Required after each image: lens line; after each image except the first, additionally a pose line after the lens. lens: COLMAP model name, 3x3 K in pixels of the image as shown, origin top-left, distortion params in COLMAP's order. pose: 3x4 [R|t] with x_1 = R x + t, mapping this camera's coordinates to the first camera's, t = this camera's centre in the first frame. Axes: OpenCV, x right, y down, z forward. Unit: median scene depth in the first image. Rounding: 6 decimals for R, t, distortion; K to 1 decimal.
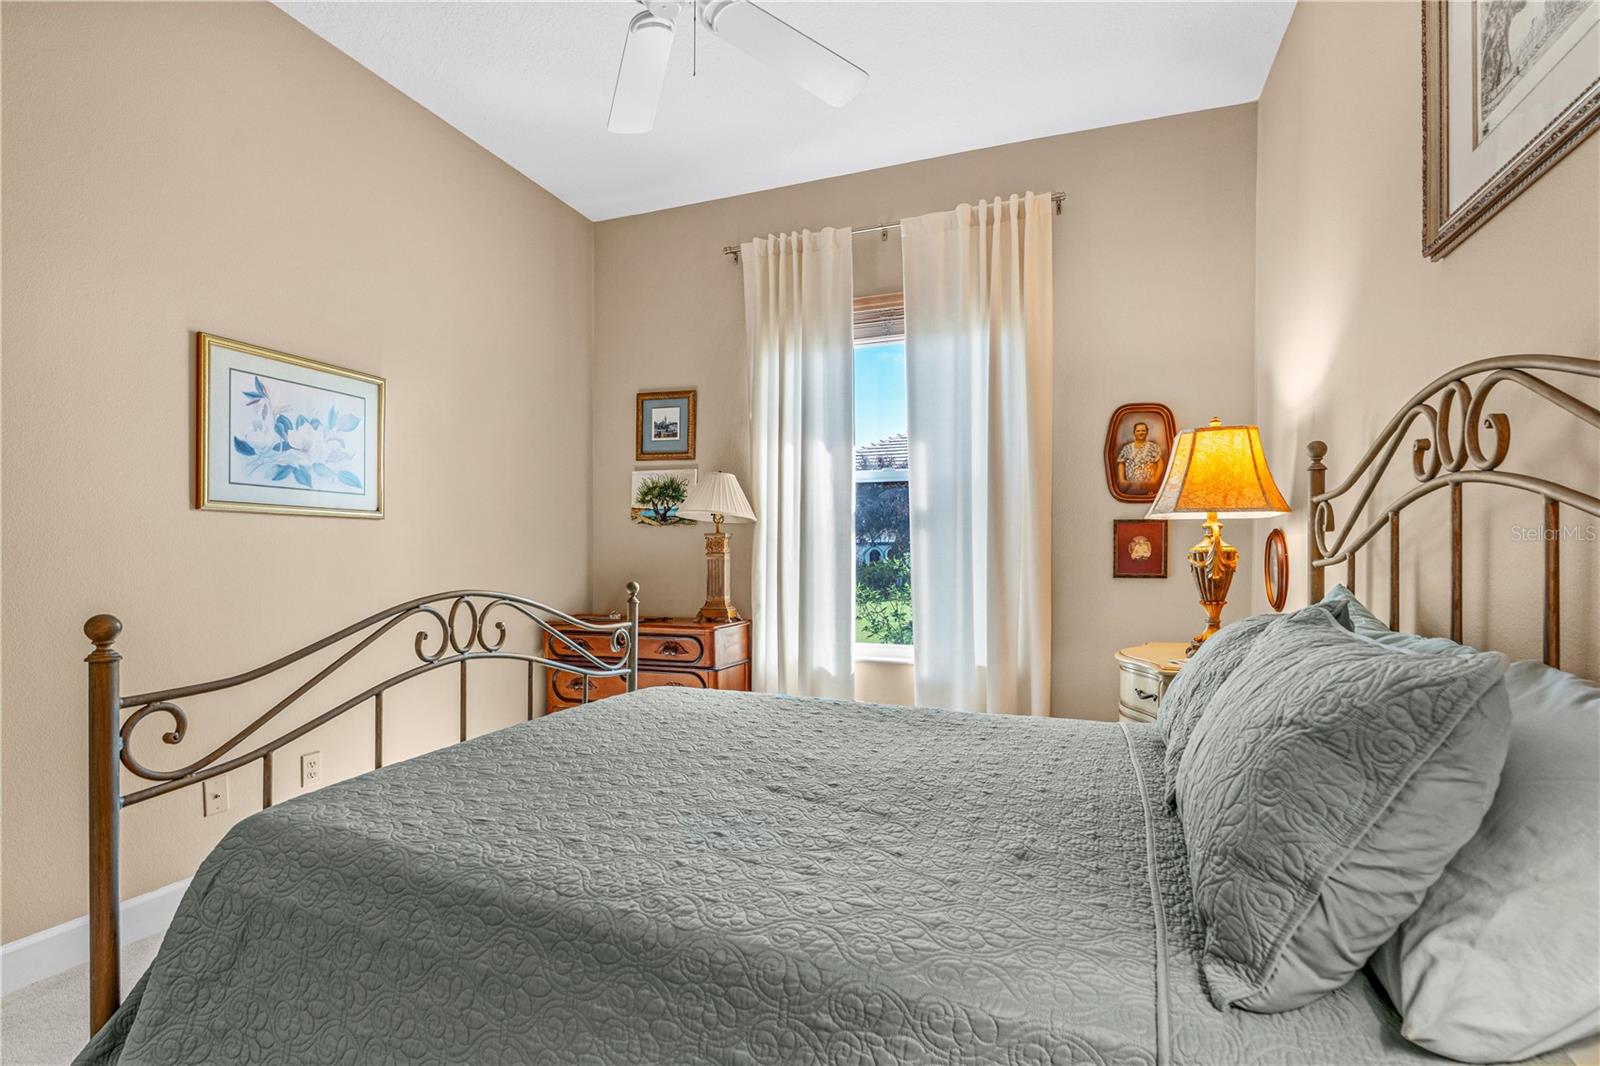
lens RADIAL K [[734.5, 0, 799.9], [0, 734.5, 557.2], [0, 0, 1]] dist [-0.013784, 0.001266]
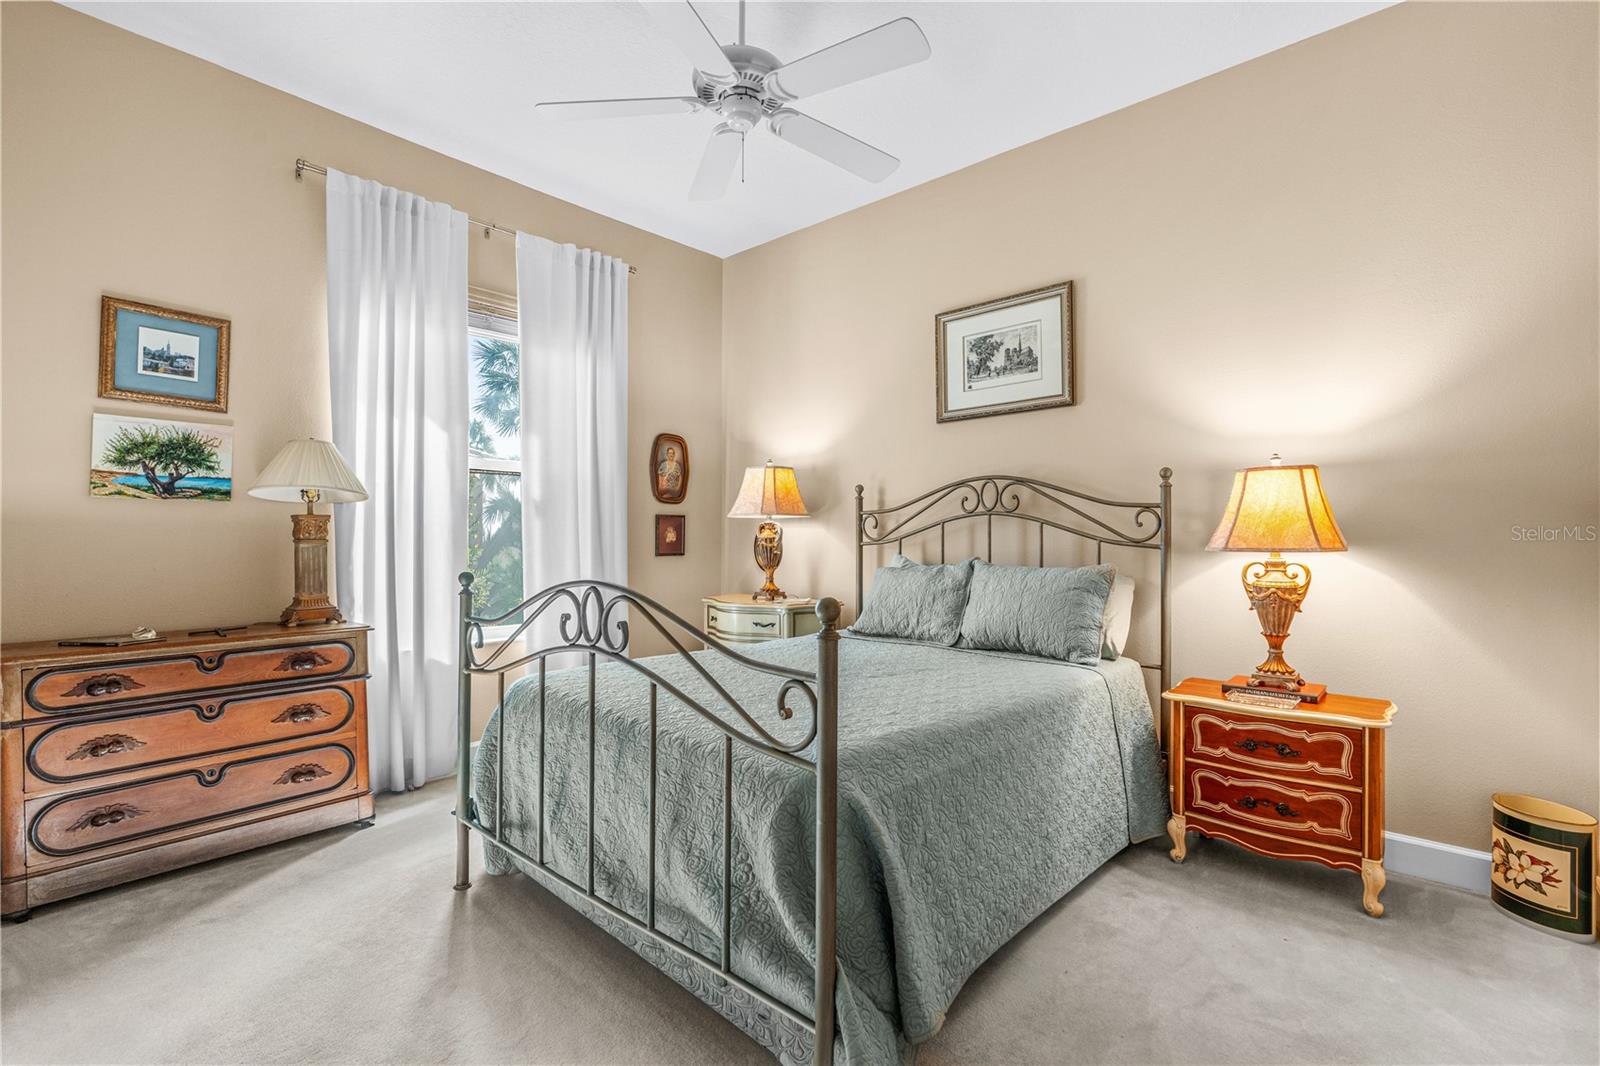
lens RADIAL K [[735.7, 0, 804.3], [0, 735.7, 528.1], [0, 0, 1]] dist [-0.015369, 0.009571]
pose [[0.363569, 0.009092, 0.931523, -0.614185], [0.000938, 0.999948, -0.010126, -0.008600], [-0.931567, 0.004556, 0.363541, 0.183707]]
